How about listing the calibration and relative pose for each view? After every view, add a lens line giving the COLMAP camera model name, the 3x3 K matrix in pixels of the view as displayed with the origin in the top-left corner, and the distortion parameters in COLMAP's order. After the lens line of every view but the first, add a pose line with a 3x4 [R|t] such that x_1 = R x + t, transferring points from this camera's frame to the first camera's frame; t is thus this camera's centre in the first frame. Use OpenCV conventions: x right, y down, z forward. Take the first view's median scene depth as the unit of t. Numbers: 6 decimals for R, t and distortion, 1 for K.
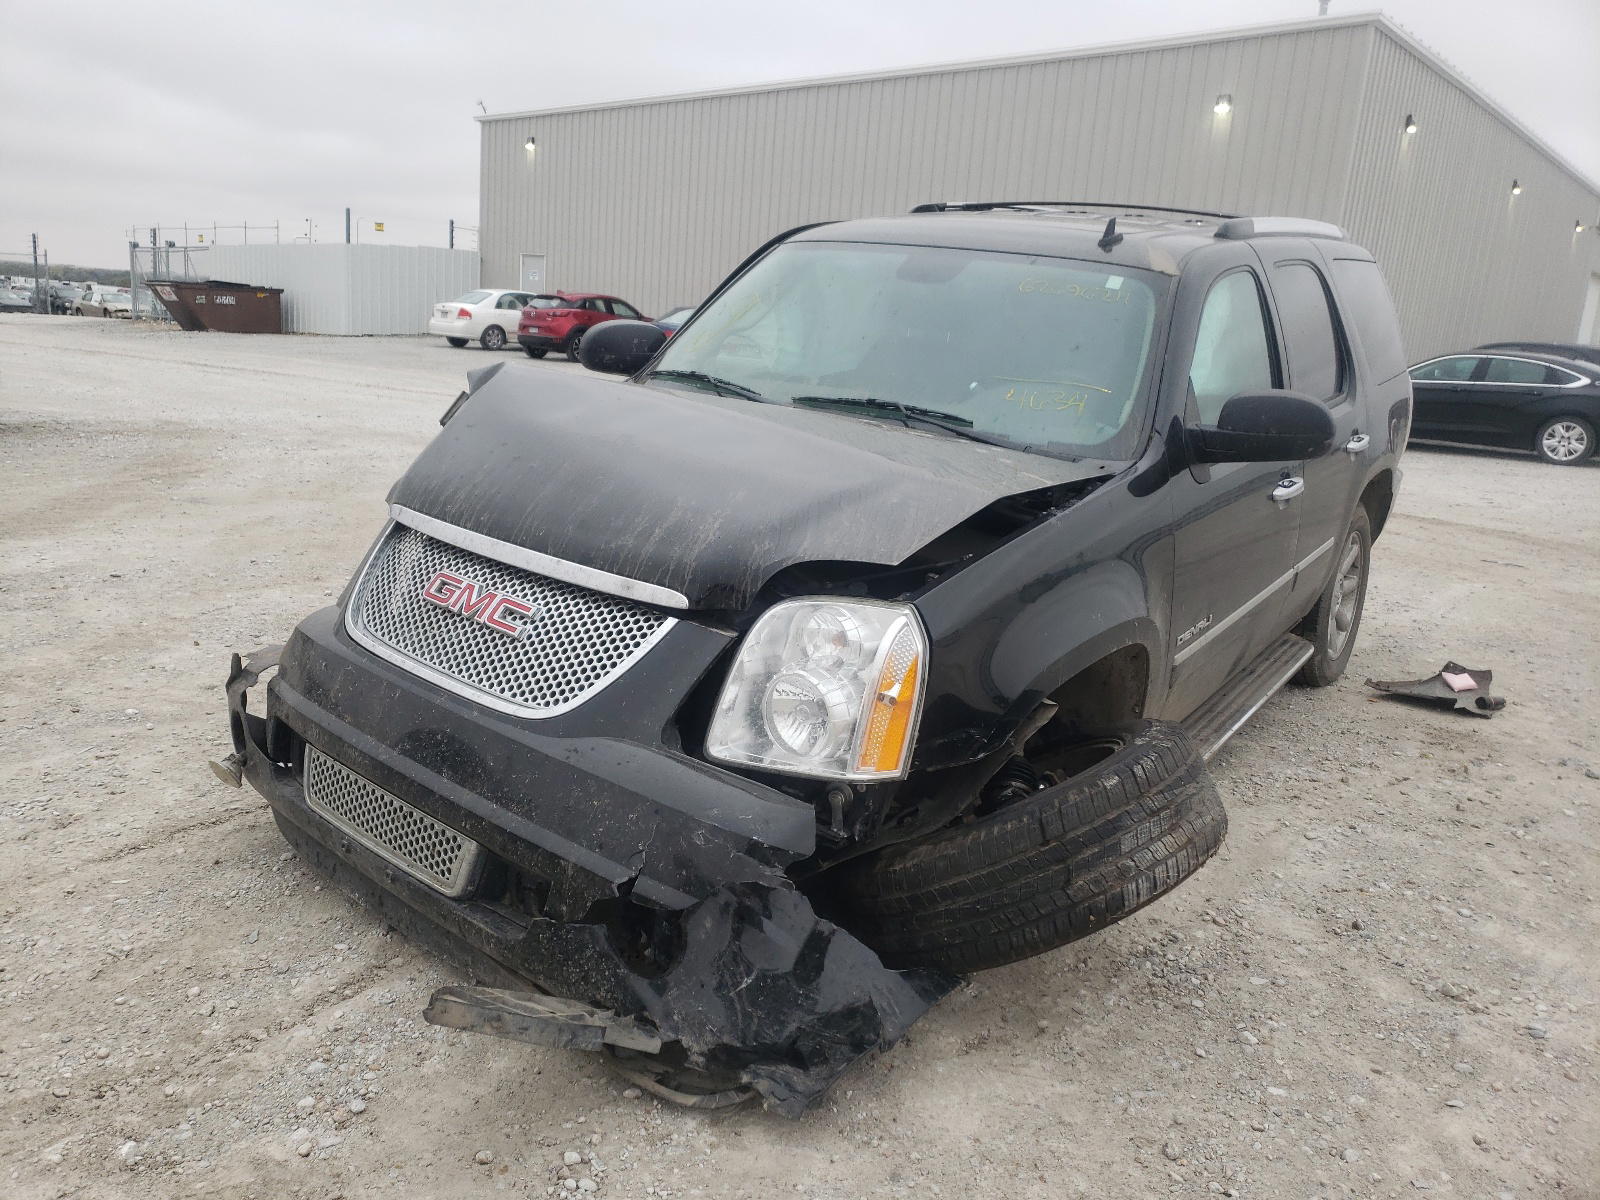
lens RADIAL K [[1215.4, 0, 795.7], [0, 1215.4, 592.8], [0, 0, 1]] dist [0.033624, -0.025841]
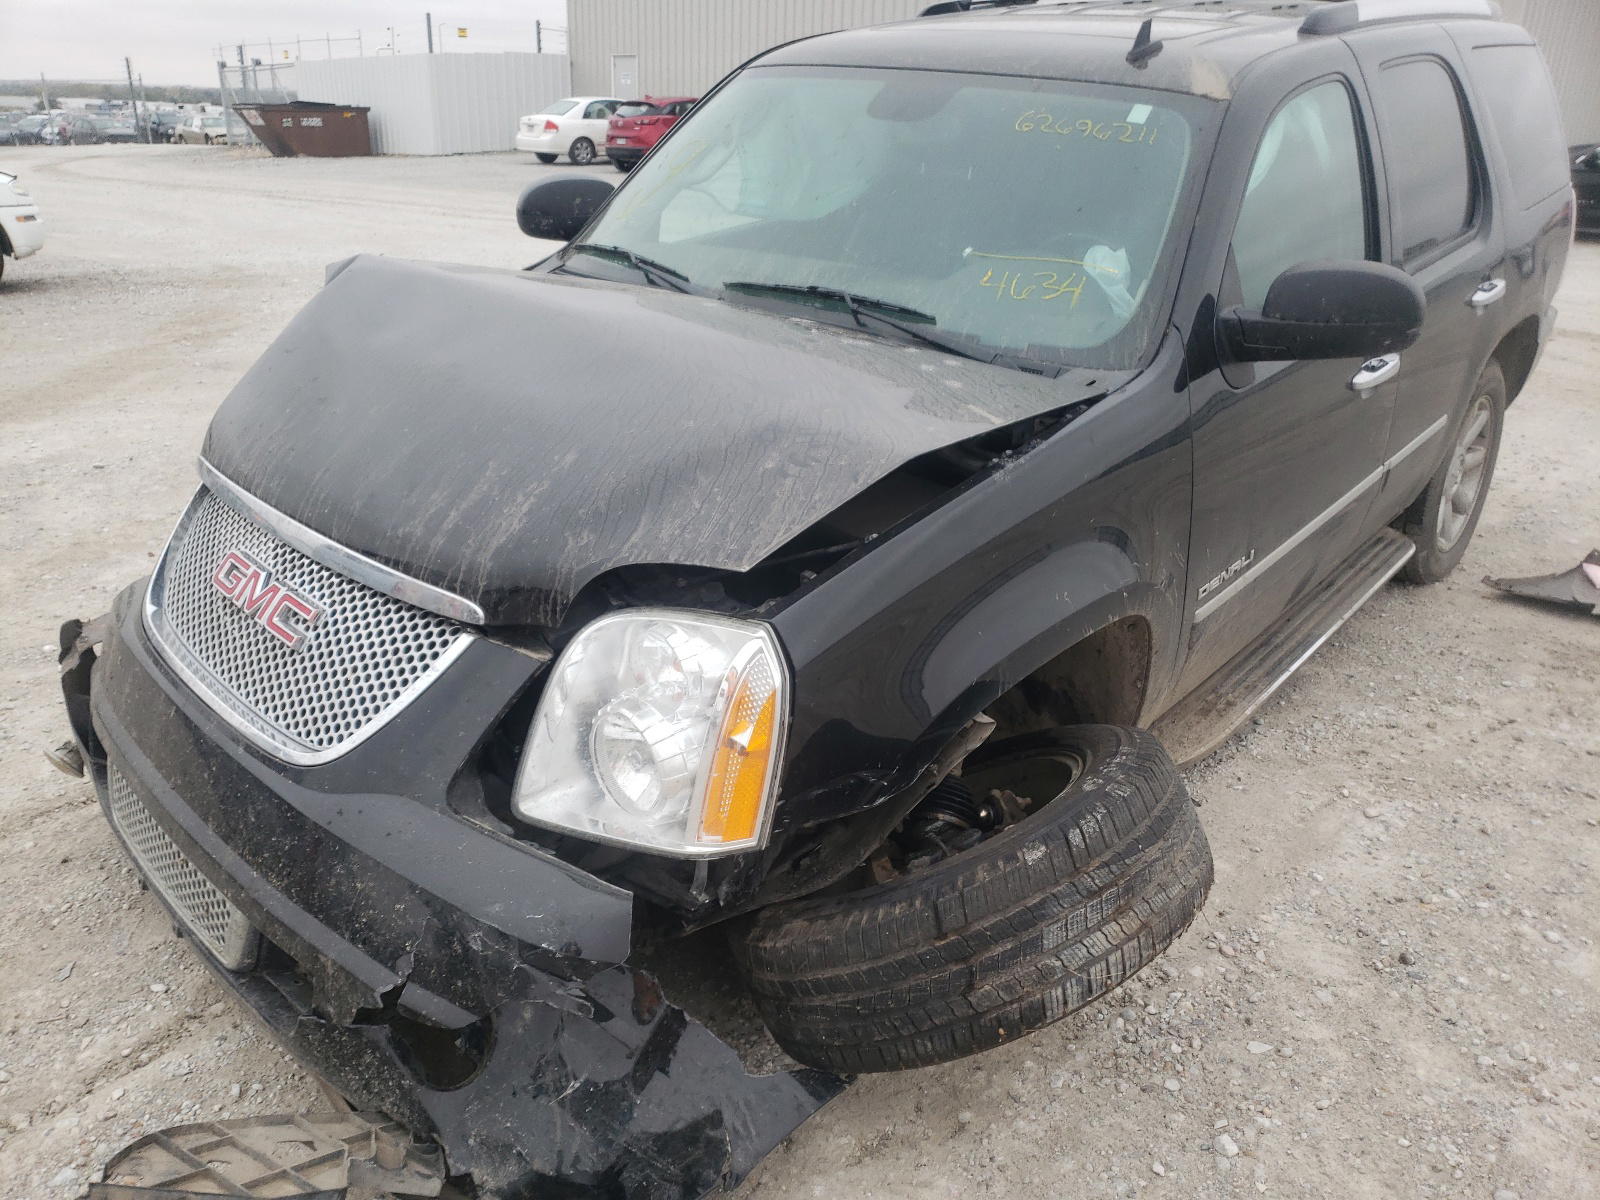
lens RADIAL K [[1215.4, 0, 803.3], [0, 1215.4, 607.3], [0, 0, 1]] dist [0.033624, -0.025841]
pose [[0.994528, -0.004902, -0.104358, 0.154078], [0.022143, 0.986095, 0.164704, -0.096055], [0.102100, -0.166113, 0.980807, 0.215797]]
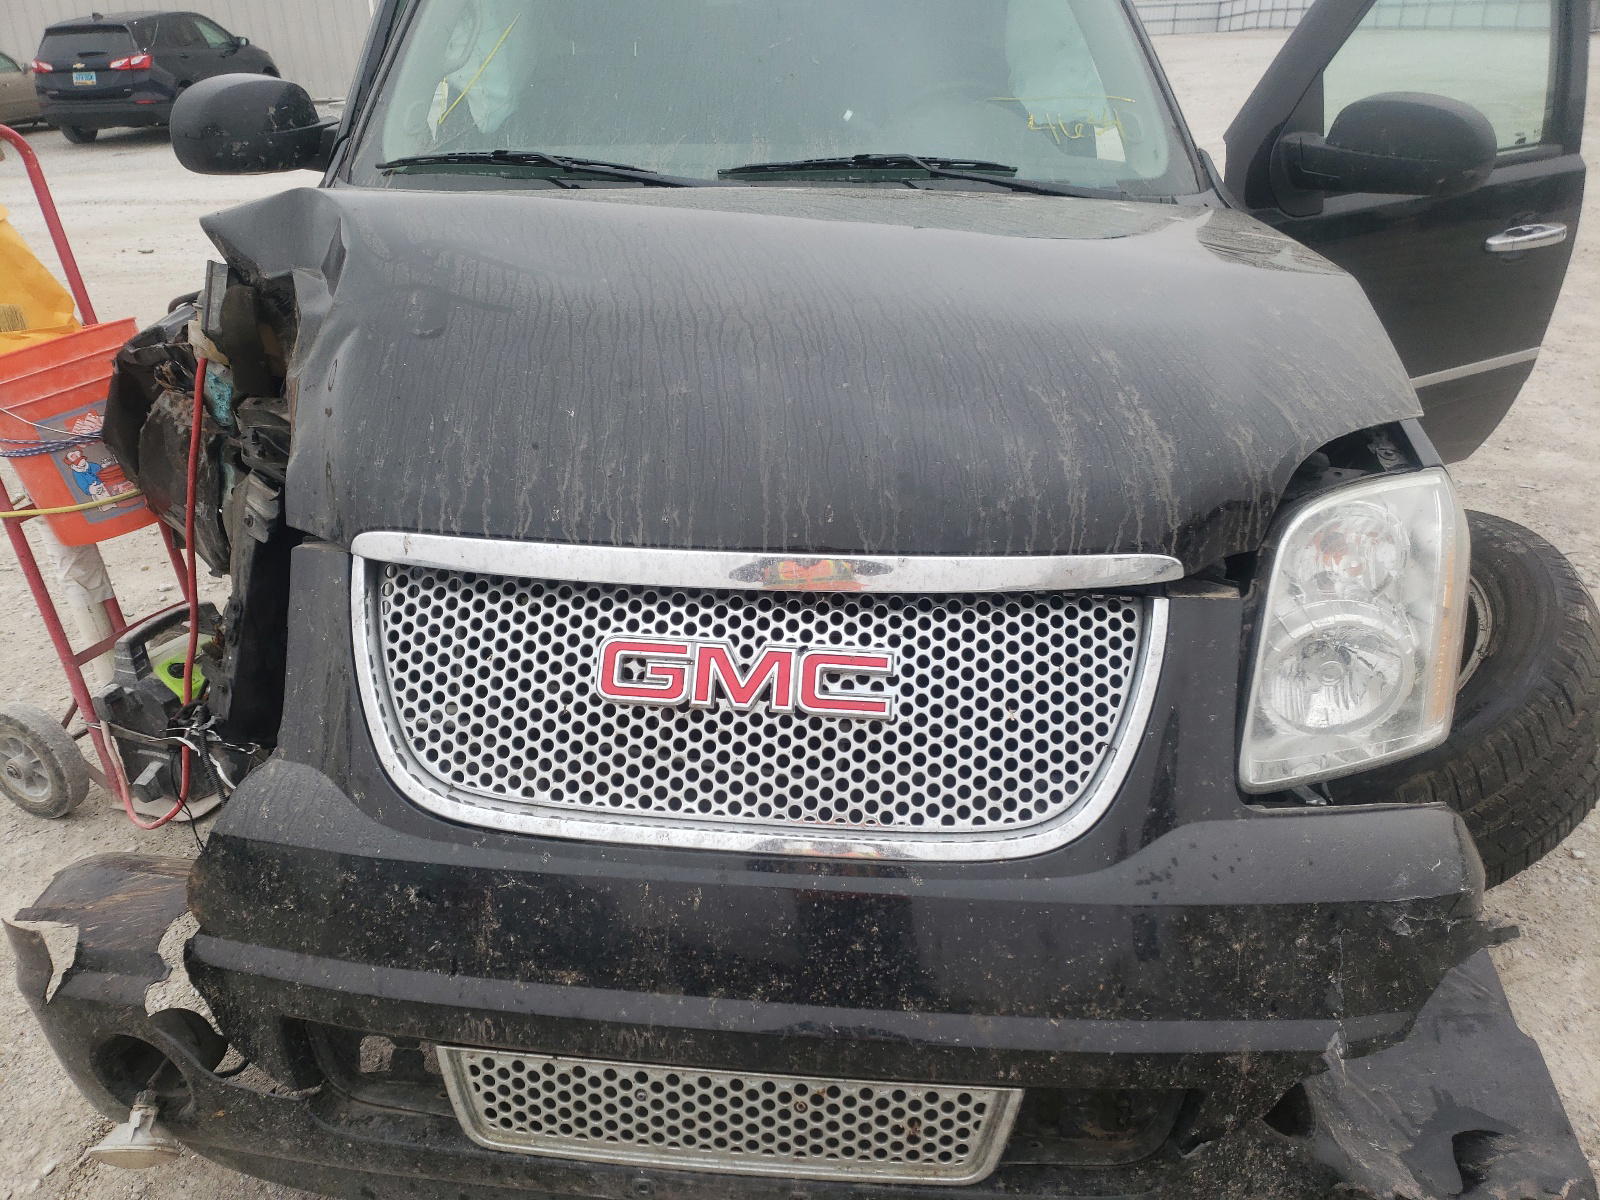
lens RADIAL K [[1215.4, 0, 798.8], [0, 1215.4, 599.3], [0, 0, 1]] dist [0.033624, -0.025841]
pose [[0.816323, -0.328813, 0.474868, -0.423609], [0.209399, 0.934690, 0.287240, -0.150078], [-0.538302, -0.135044, 0.831862, 0.484198]]
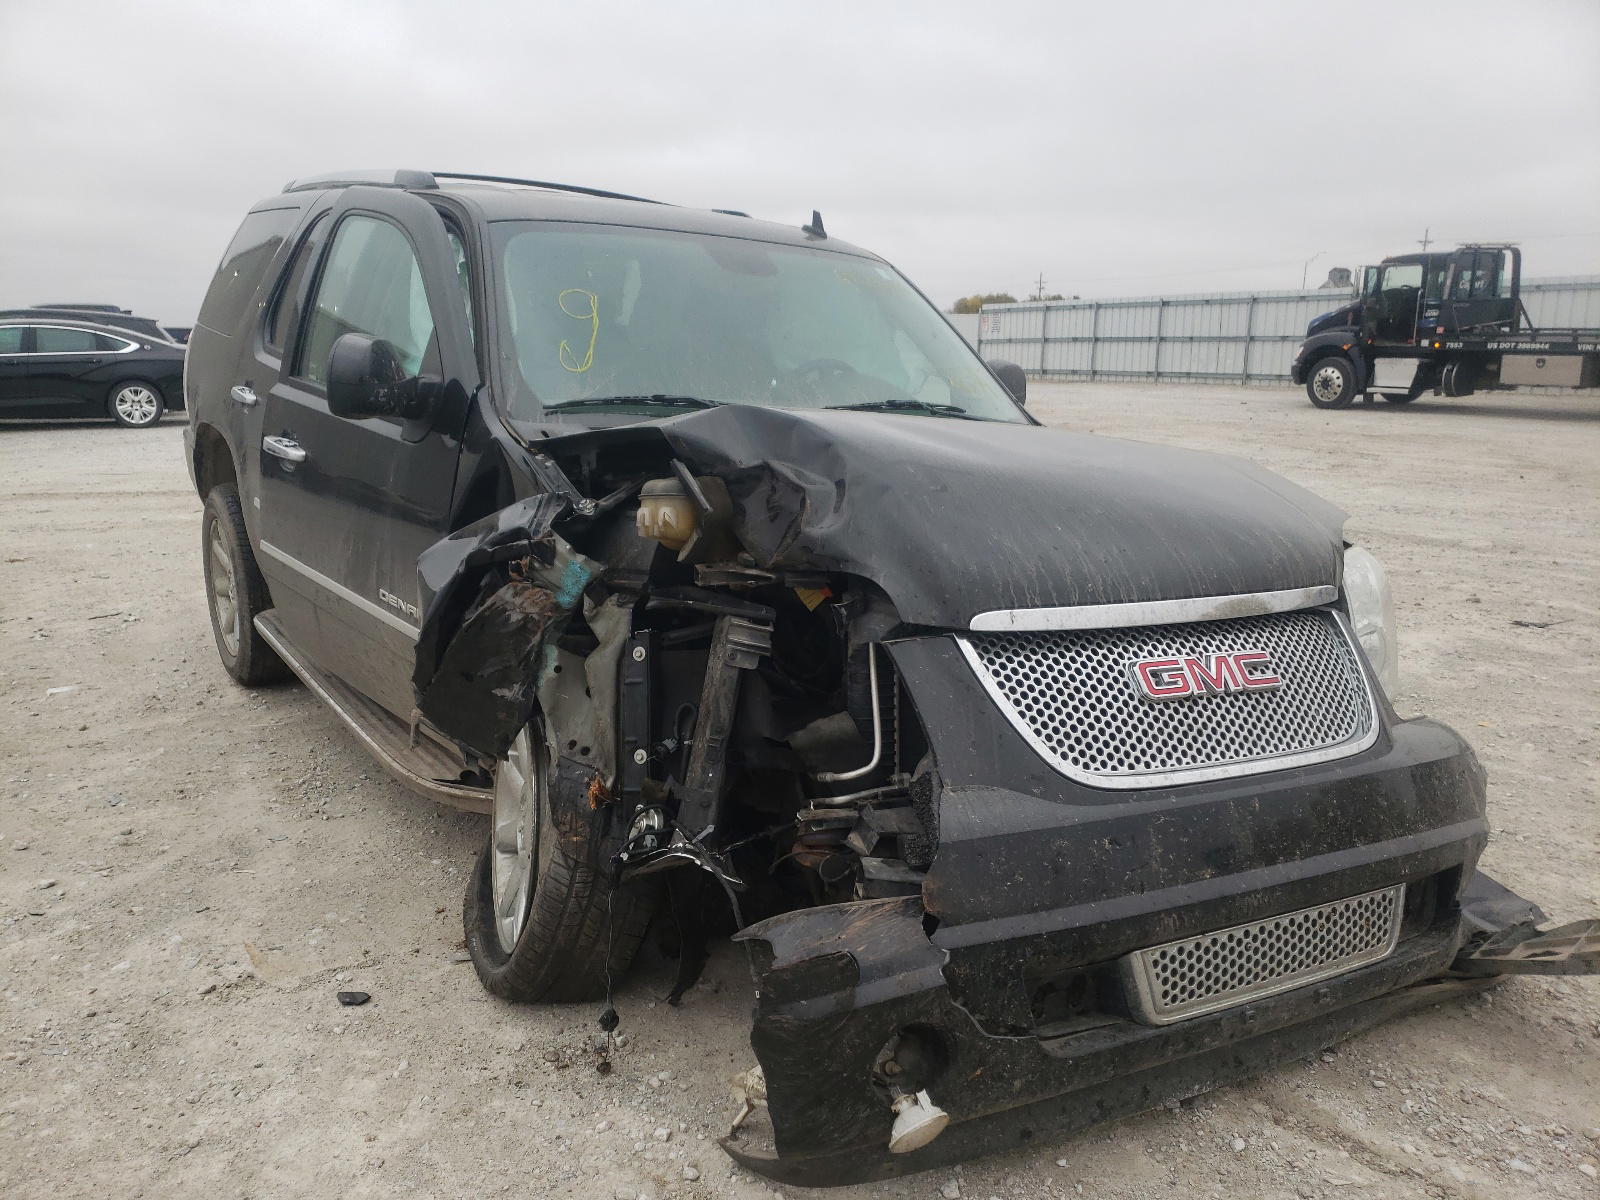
lens RADIAL K [[1215.4, 0, 745.6], [0, 1215.4, 627.5], [0, 0, 1]] dist [0.033624, -0.025841]
pose [[0.380602, -0.270298, 0.884353, -0.987762], [0.220757, 0.955236, 0.196955, -0.229516], [-0.898002, 0.120266, 0.423235, 0.812230]]
